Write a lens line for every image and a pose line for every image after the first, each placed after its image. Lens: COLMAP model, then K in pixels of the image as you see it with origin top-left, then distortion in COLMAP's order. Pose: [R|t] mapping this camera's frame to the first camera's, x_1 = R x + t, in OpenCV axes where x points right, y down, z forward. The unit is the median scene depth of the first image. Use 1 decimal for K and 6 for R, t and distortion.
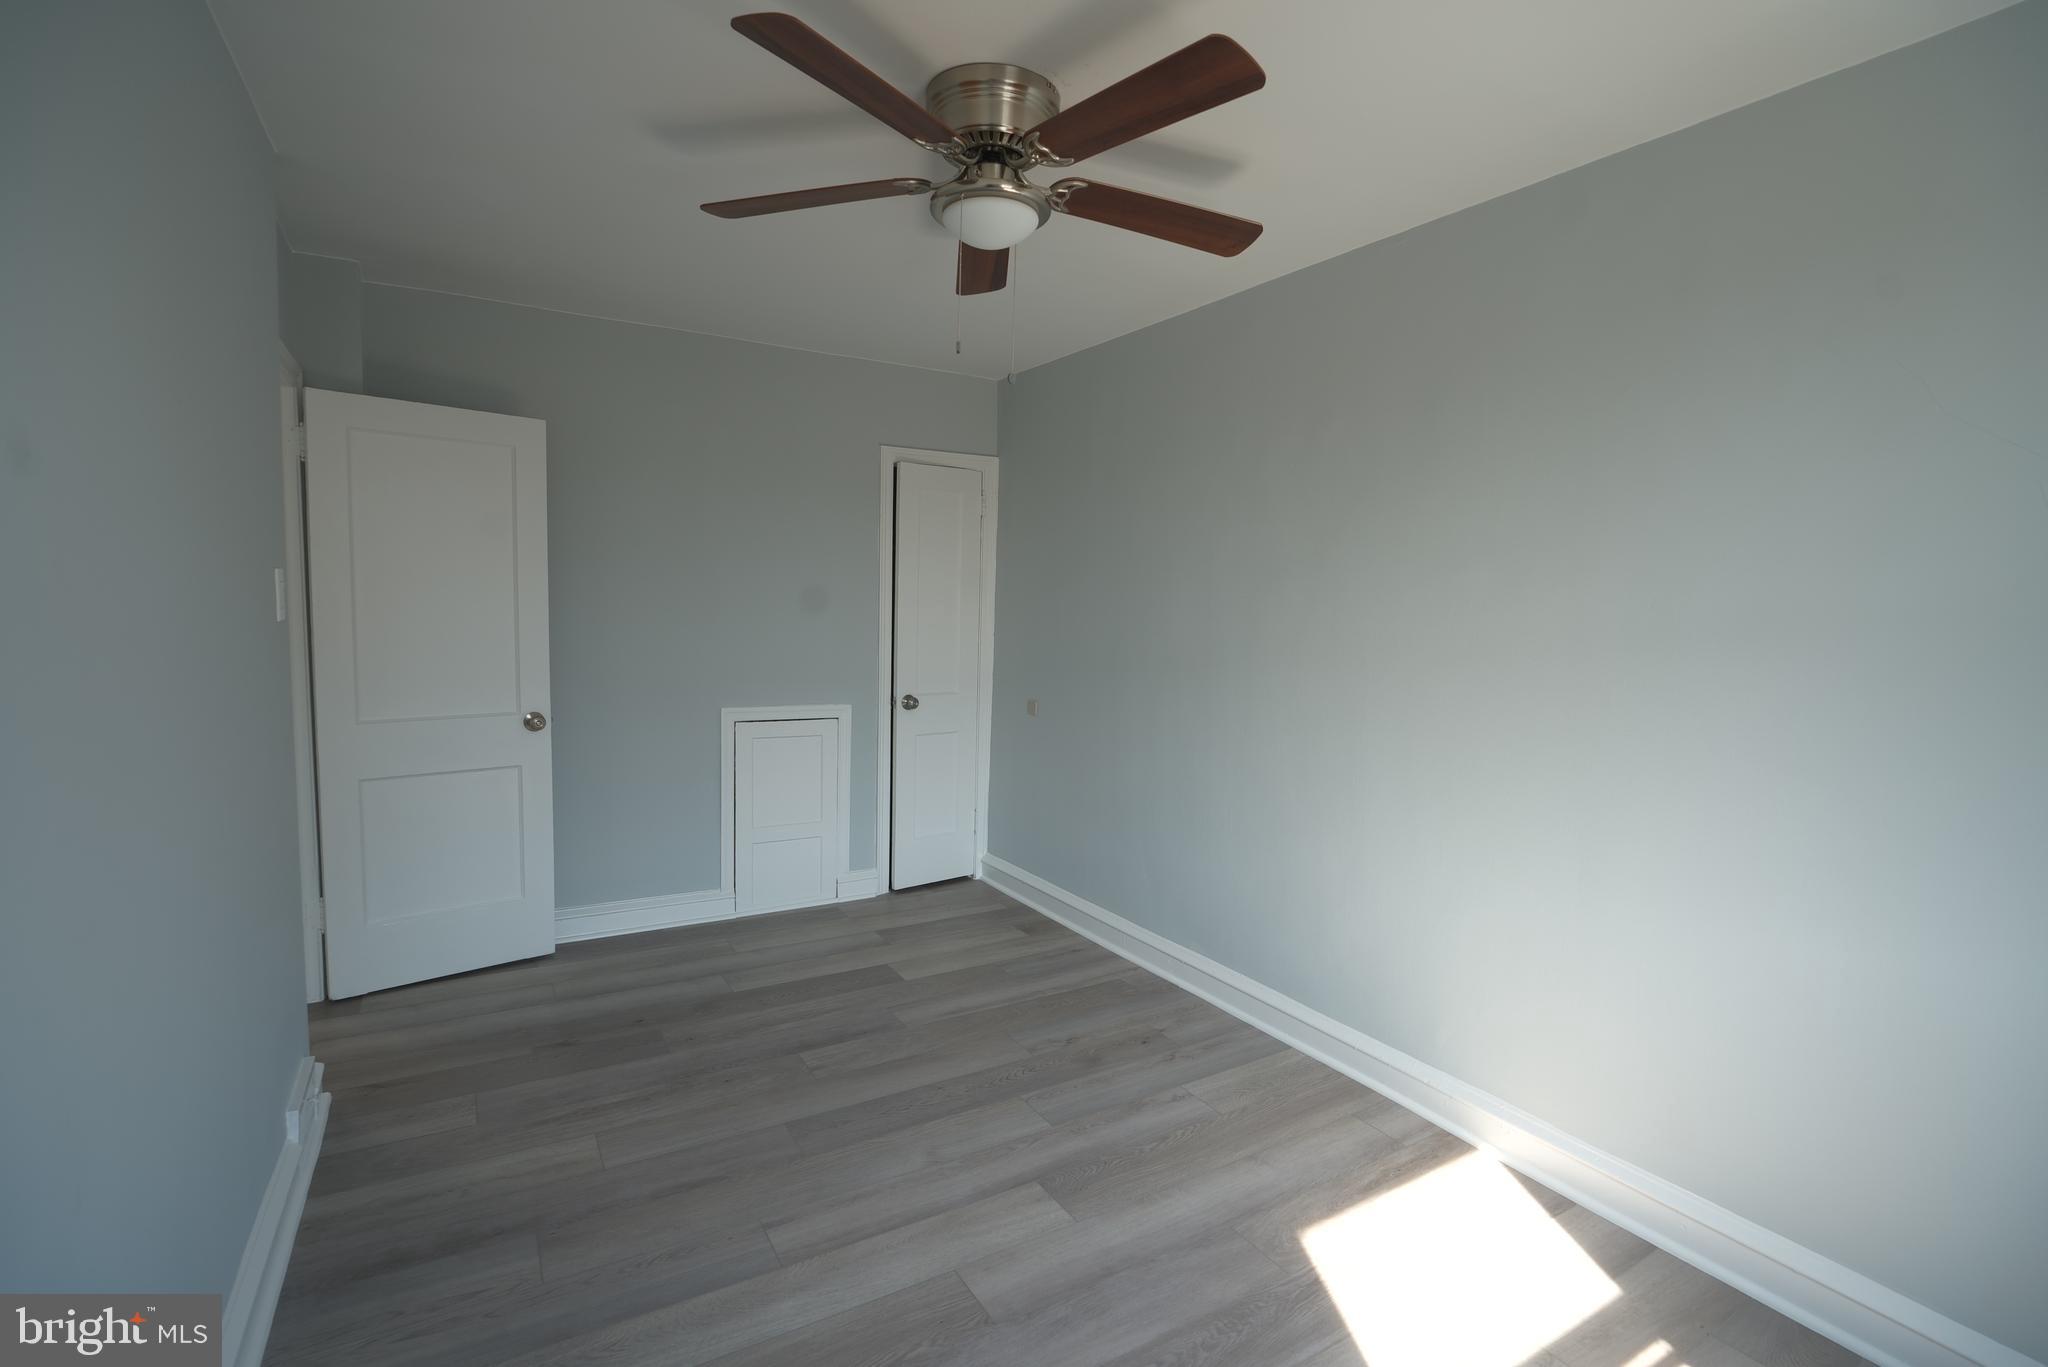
lens RADIAL K [[955.4, 0, 1035.3], [0, 955.4, 686.3], [0, 0, 1]] dist [-0.026240, 0.007238]
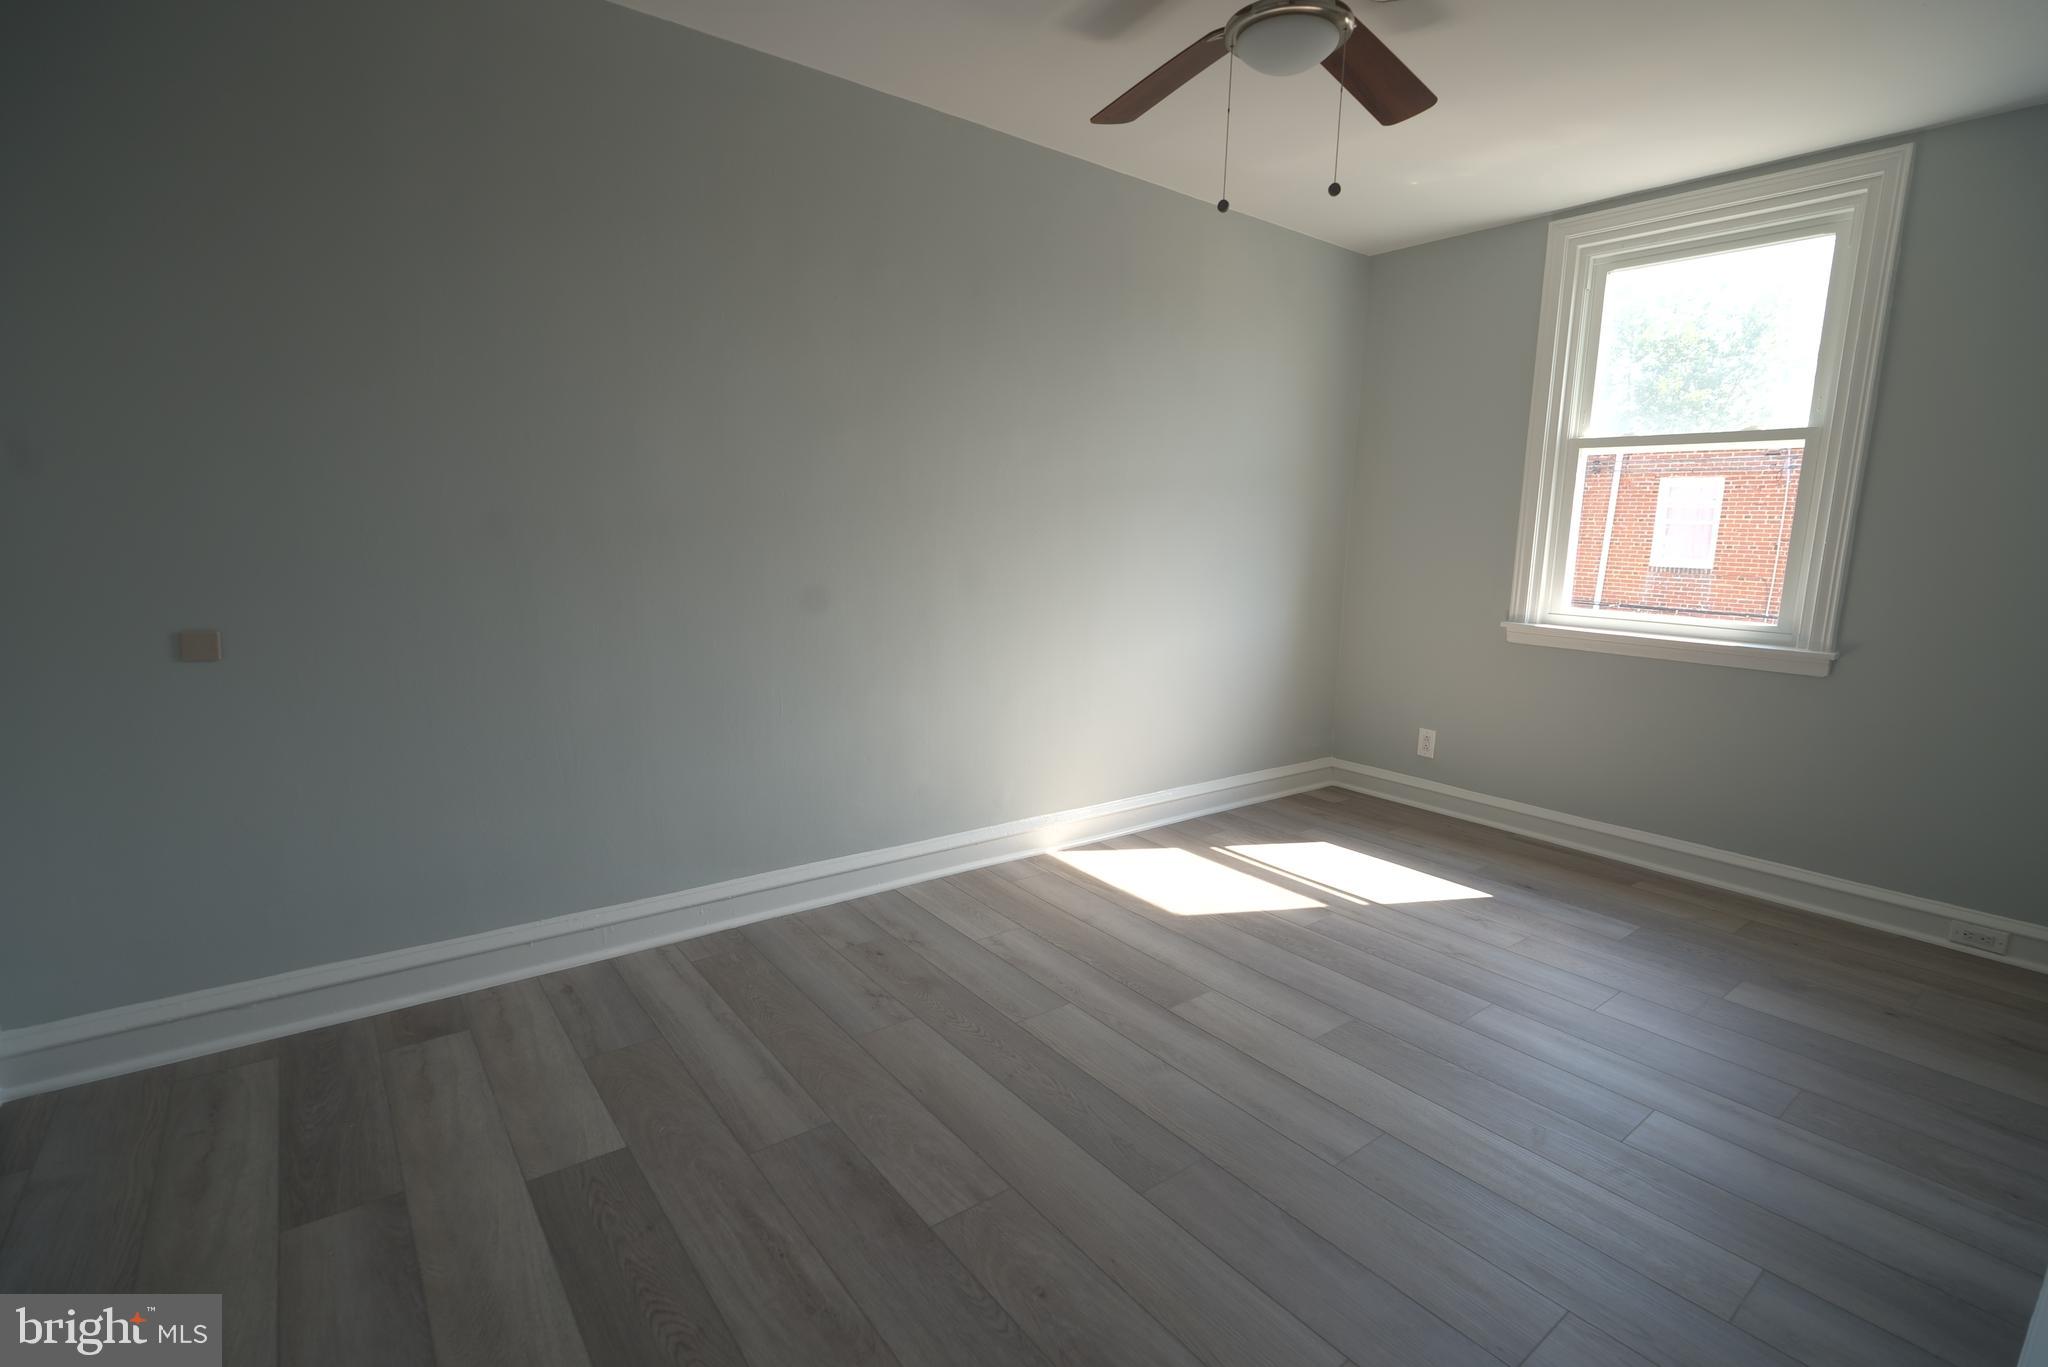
lens RADIAL K [[955.4, 0, 1021.1], [0, 955.4, 682.0], [0, 0, 1]] dist [-0.026240, 0.007238]
pose [[-0.103196, -0.188033, 0.976726, -0.842640], [0.062877, 0.978772, 0.195070, -0.044432], [-0.992672, 0.081544, -0.089183, 1.091882]]
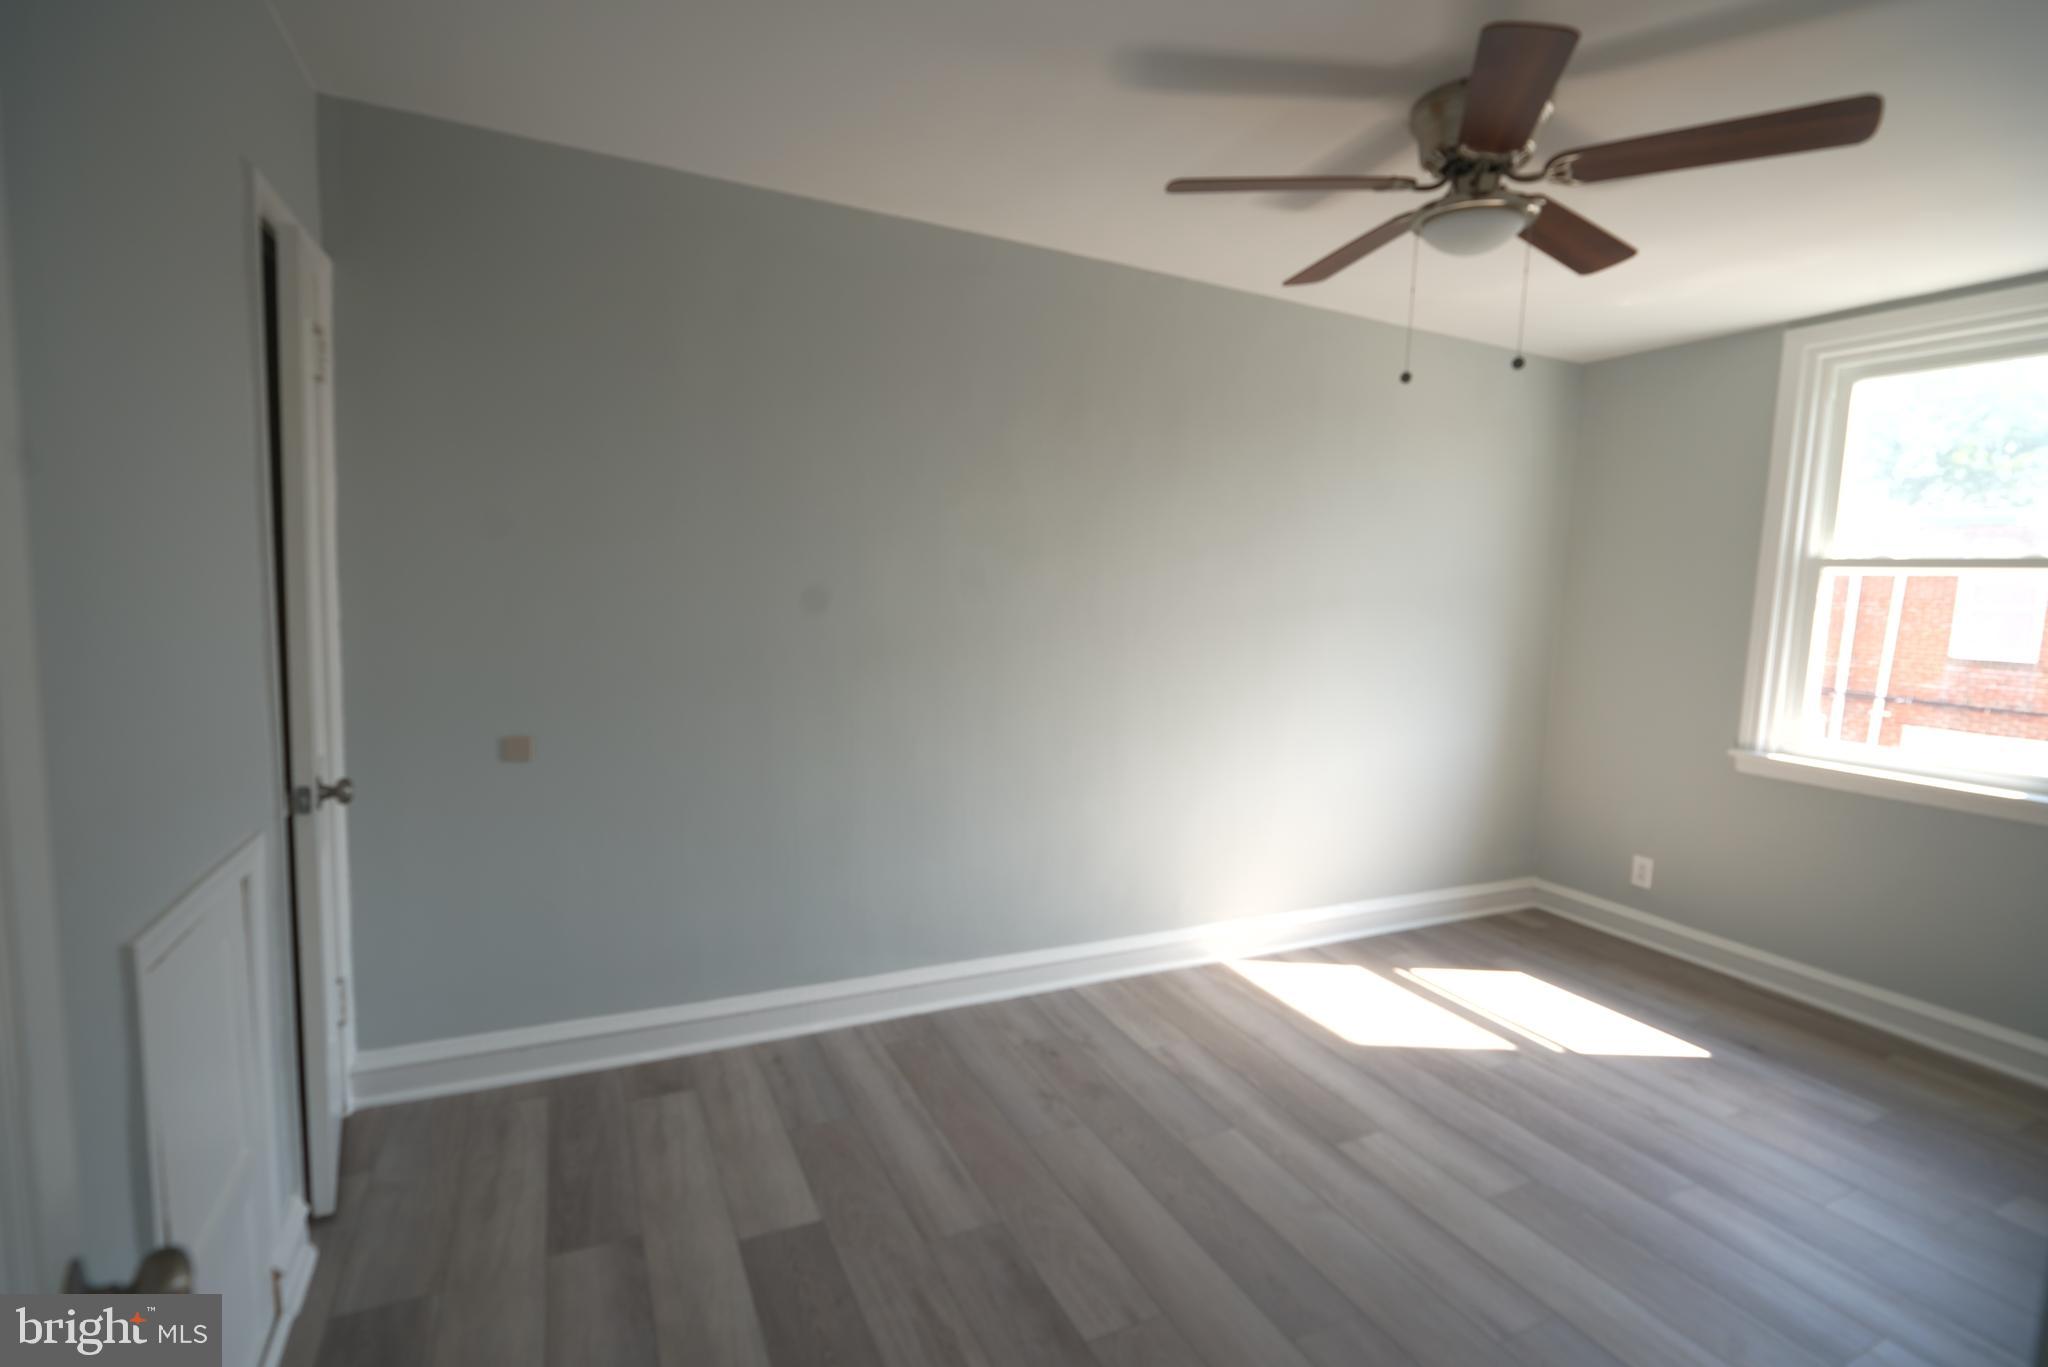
lens RADIAL K [[955.4, 0, 1019.6], [0, 955.4, 679.3], [0, 0, 1]] dist [-0.026240, 0.007238]
pose [[0.101599, -0.123175, 0.987171, -0.900182], [0.055269, 0.991472, 0.118024, -0.120860], [-0.993289, 0.042569, 0.107540, 1.079345]]
